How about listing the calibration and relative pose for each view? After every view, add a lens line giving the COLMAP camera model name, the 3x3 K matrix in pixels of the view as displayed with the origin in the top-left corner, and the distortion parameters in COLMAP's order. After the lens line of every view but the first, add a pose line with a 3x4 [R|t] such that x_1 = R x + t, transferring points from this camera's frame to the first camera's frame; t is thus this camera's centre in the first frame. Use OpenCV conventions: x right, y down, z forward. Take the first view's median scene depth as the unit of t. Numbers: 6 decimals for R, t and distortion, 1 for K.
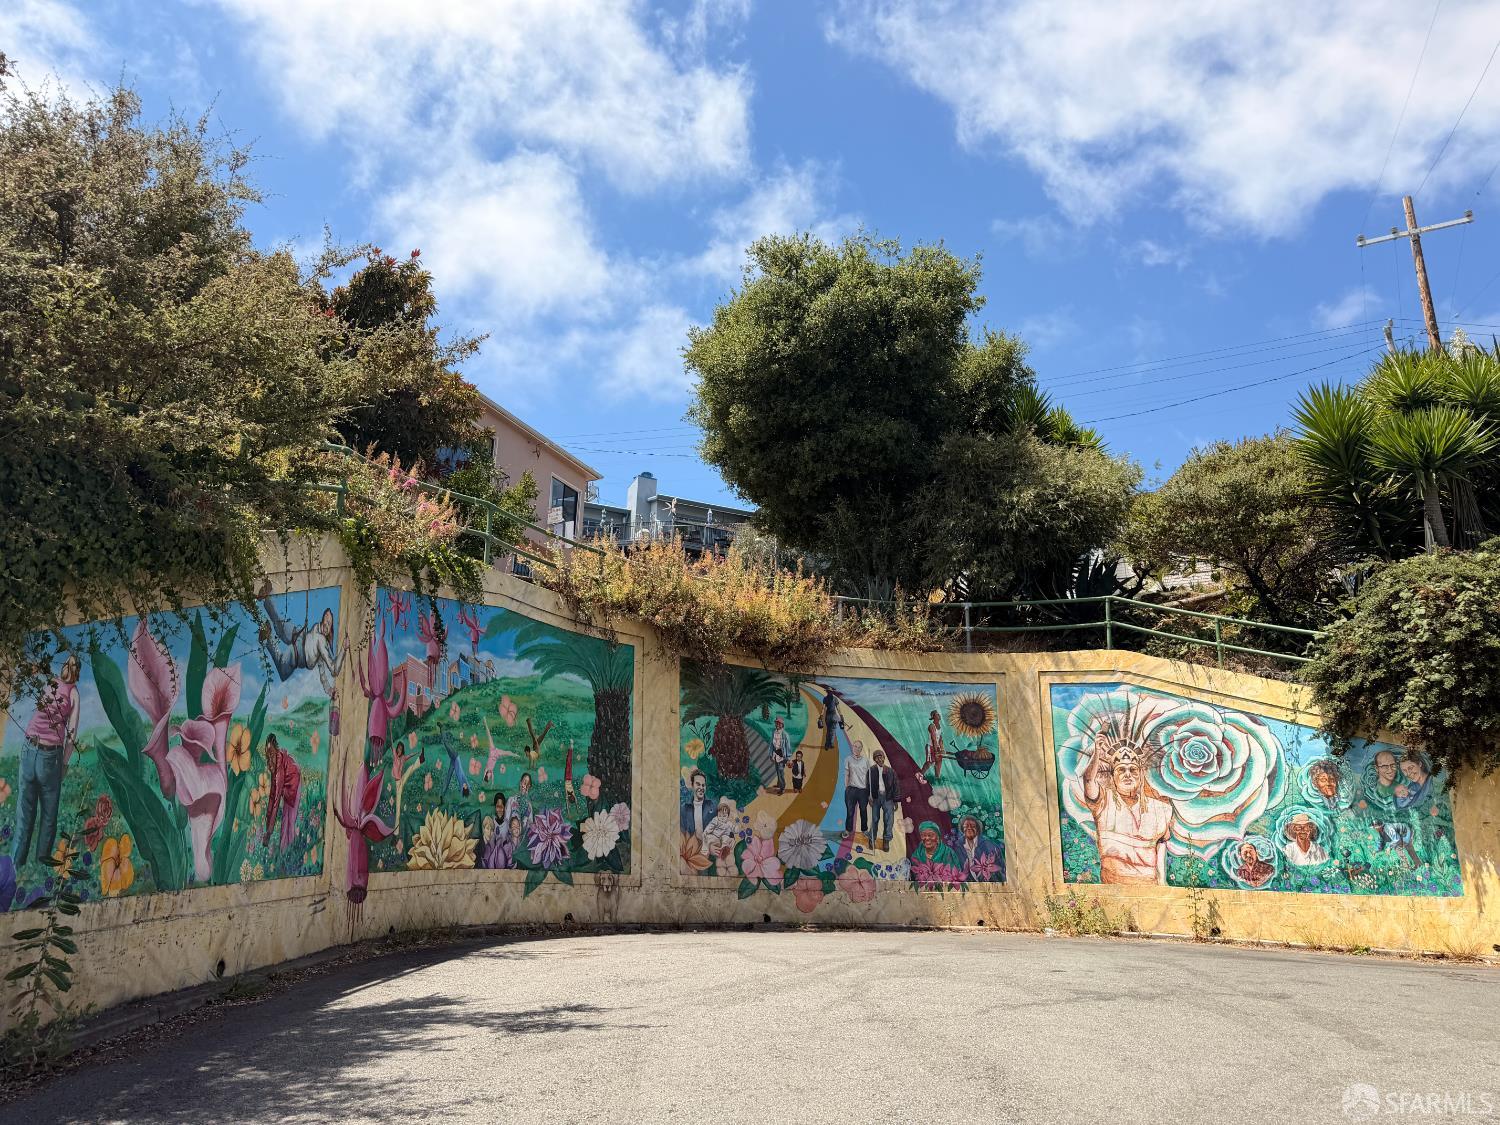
lens RADIAL K [[1056.4, 0, 750.0], [0, 1056.4, 562.5], [0, 0, 1]] dist [-0.007454, -0.004562]
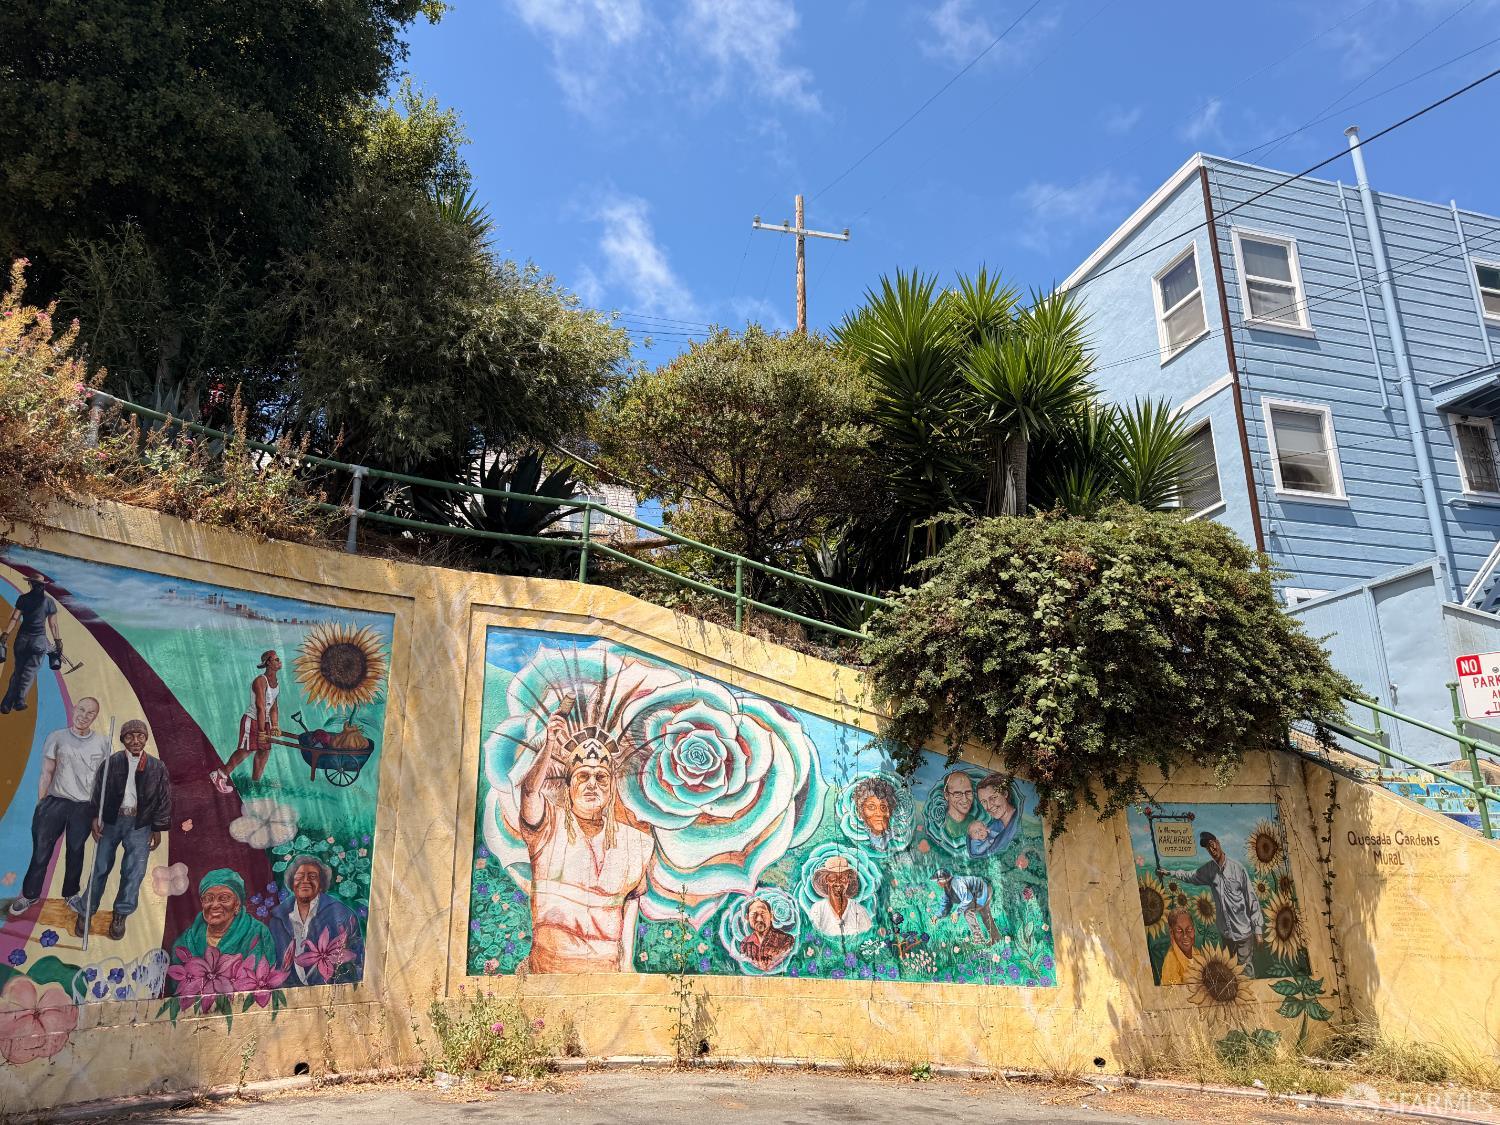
lens RADIAL K [[1045.0, 0, 750.7], [0, 1045.0, 553.4], [0, 0, 1]] dist [0.091901, -0.125368]
pose [[0.760271, 0.161094, 0.629314, 0.020007], [-0.178454, 0.983285, -0.036115, 0.074490], [-0.624614, -0.084846, 0.776311, 0.481391]]
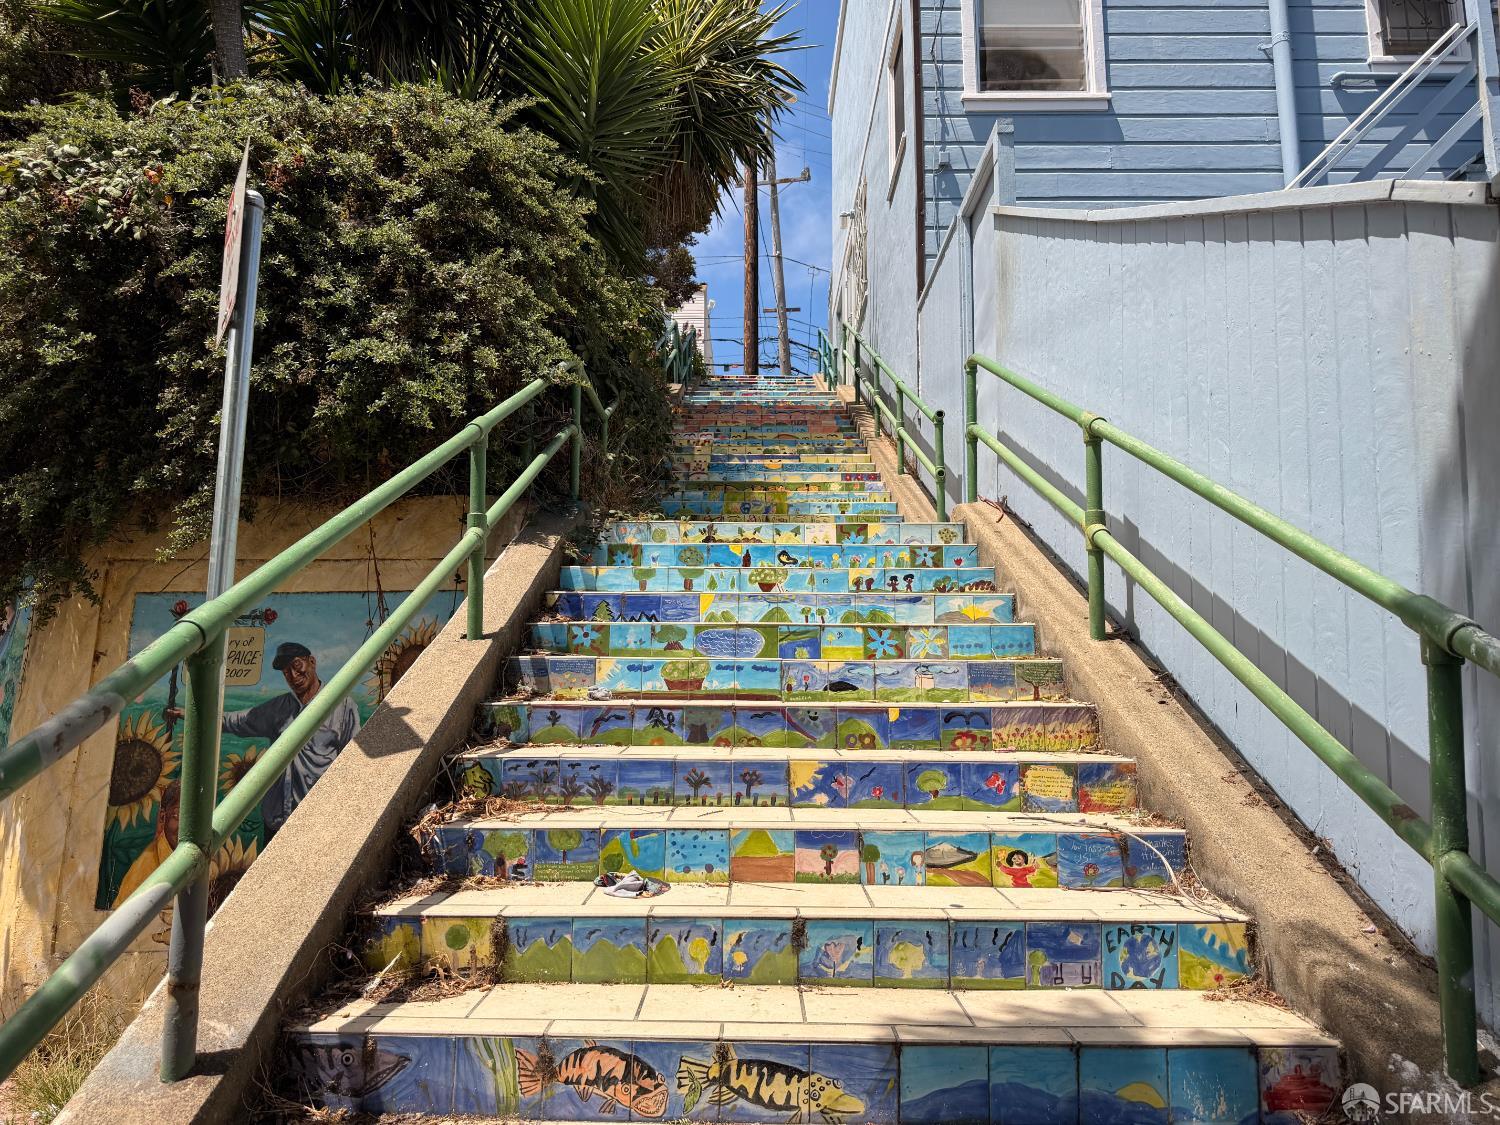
lens RADIAL K [[1056.4, 0, 750.0], [0, 1056.4, 562.5], [0, 0, 1]] dist [-0.007454, -0.004562]
pose [[0.914692, 0.038164, 0.402346, 0.630111], [-0.104391, 0.984059, 0.143981, 0.075796], [-0.390437, -0.173700, 0.904095, 0.426680]]
